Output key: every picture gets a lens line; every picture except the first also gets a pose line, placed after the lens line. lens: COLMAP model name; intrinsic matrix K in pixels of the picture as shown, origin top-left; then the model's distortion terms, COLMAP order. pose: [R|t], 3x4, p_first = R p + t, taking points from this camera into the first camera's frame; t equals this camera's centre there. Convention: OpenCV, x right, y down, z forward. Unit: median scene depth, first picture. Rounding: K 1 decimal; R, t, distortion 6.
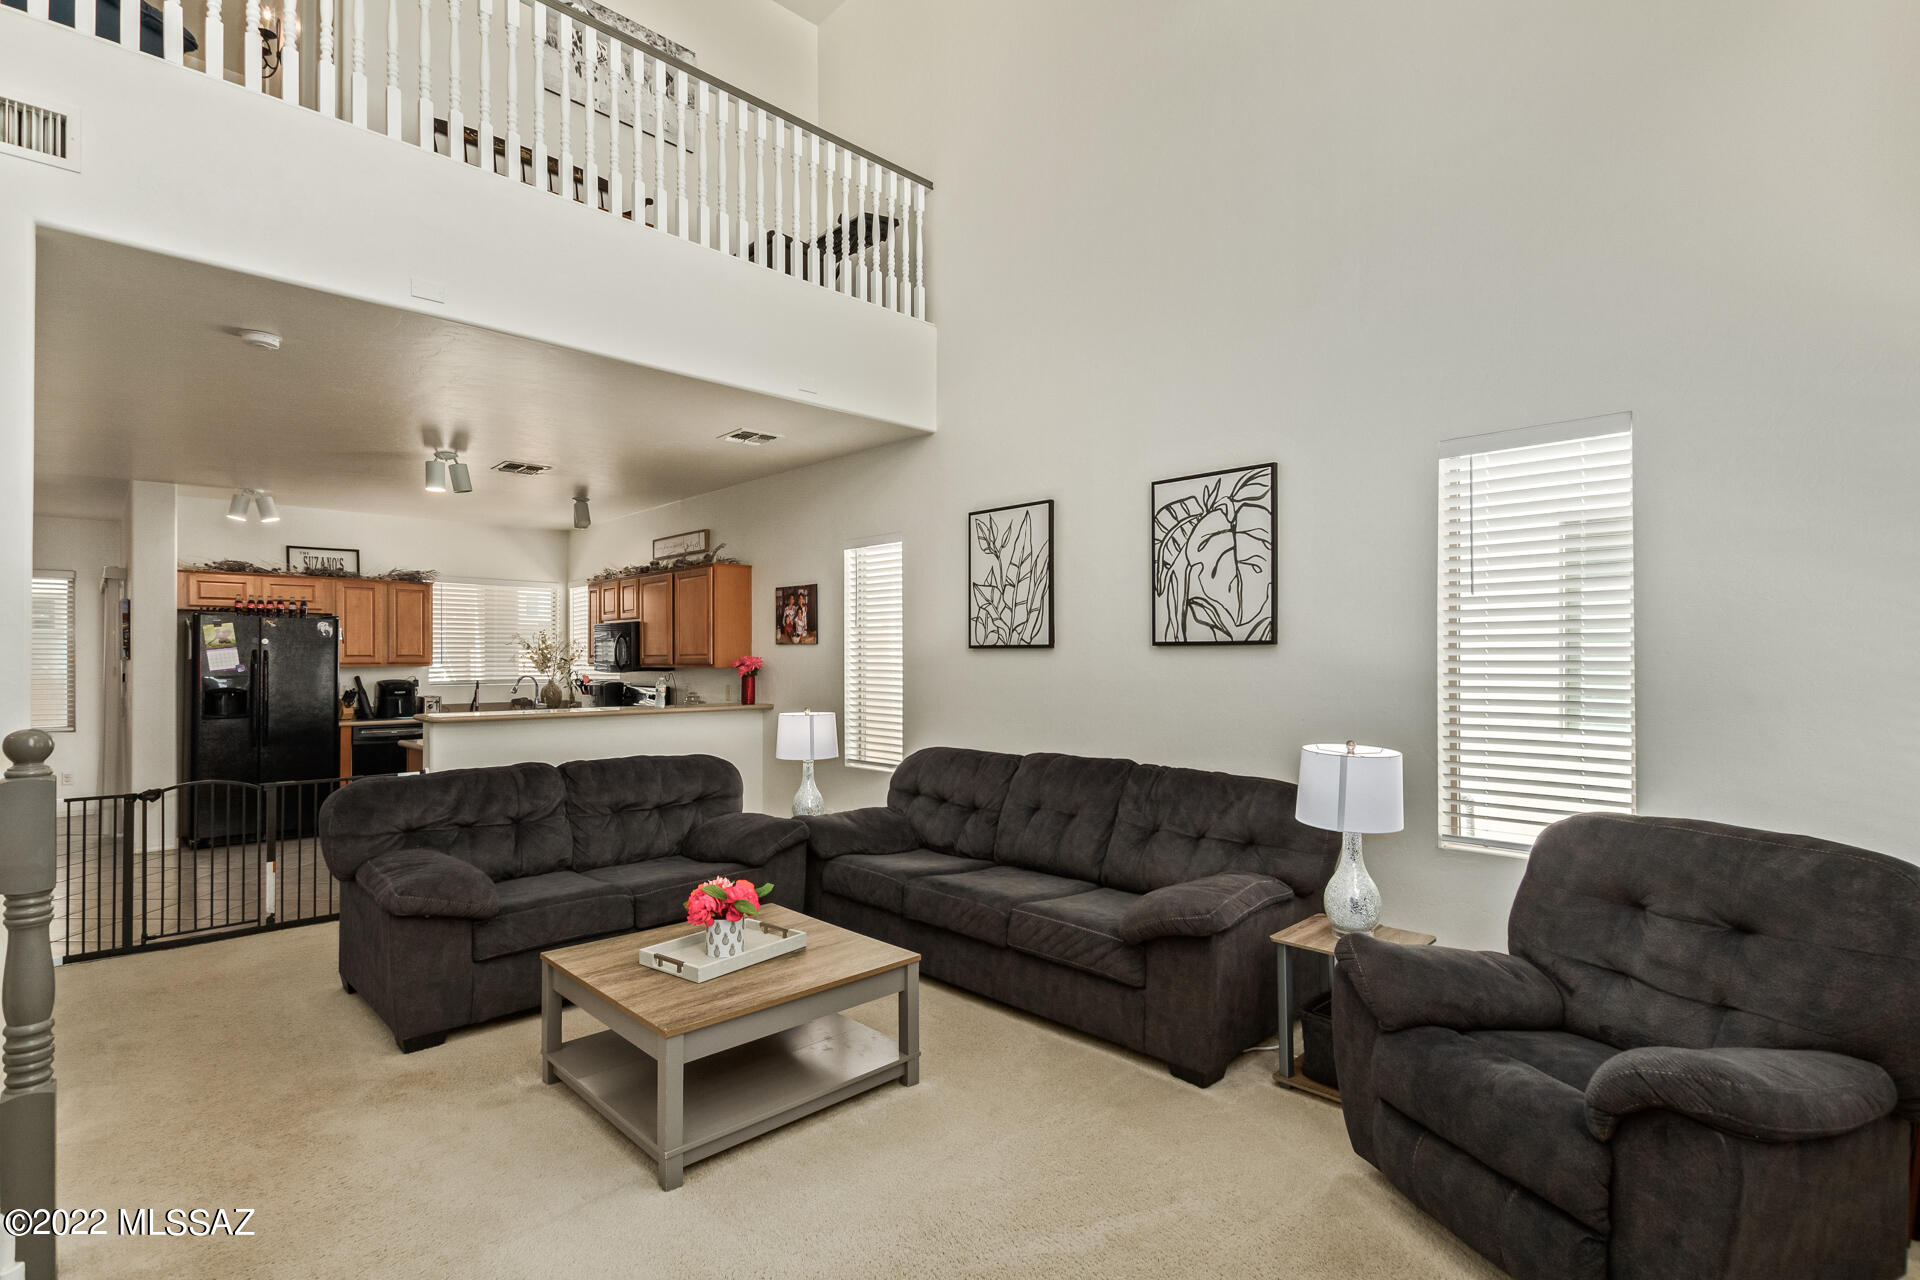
lens RADIAL K [[926.5, 0, 952.8], [0, 926.5, 655.5], [0, 0, 1]] dist [0.001954, 0.002113]
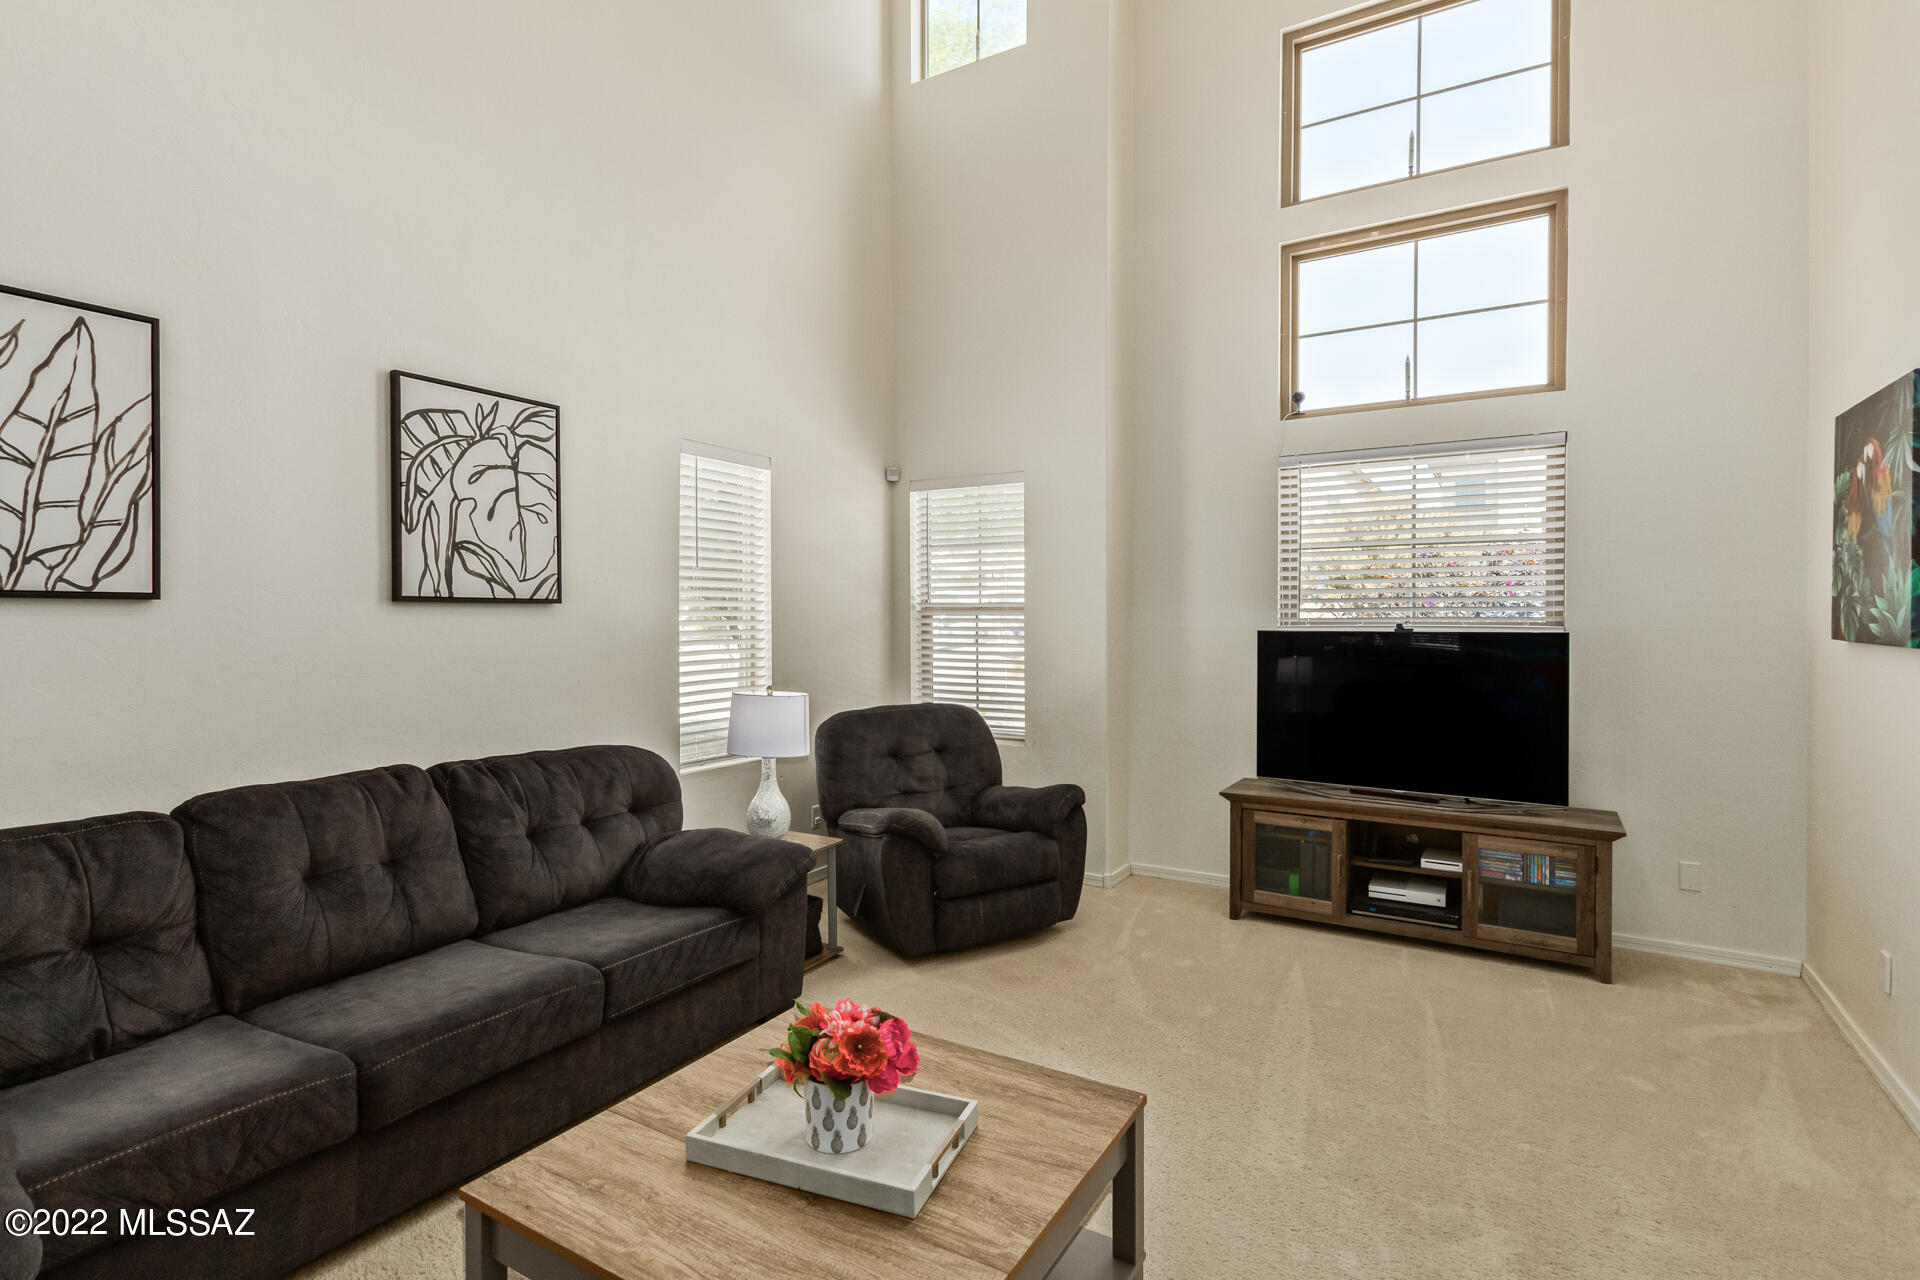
lens RADIAL K [[926.5, 0, 949.1], [0, 926.5, 624.8], [0, 0, 1]] dist [0.001954, 0.002113]
pose [[-0.254394, -0.005995, 0.967082, -0.388959], [-0.000291, 0.999981, 0.006122, 0.002070], [-0.967101, 0.001276, -0.254391, 0.518381]]
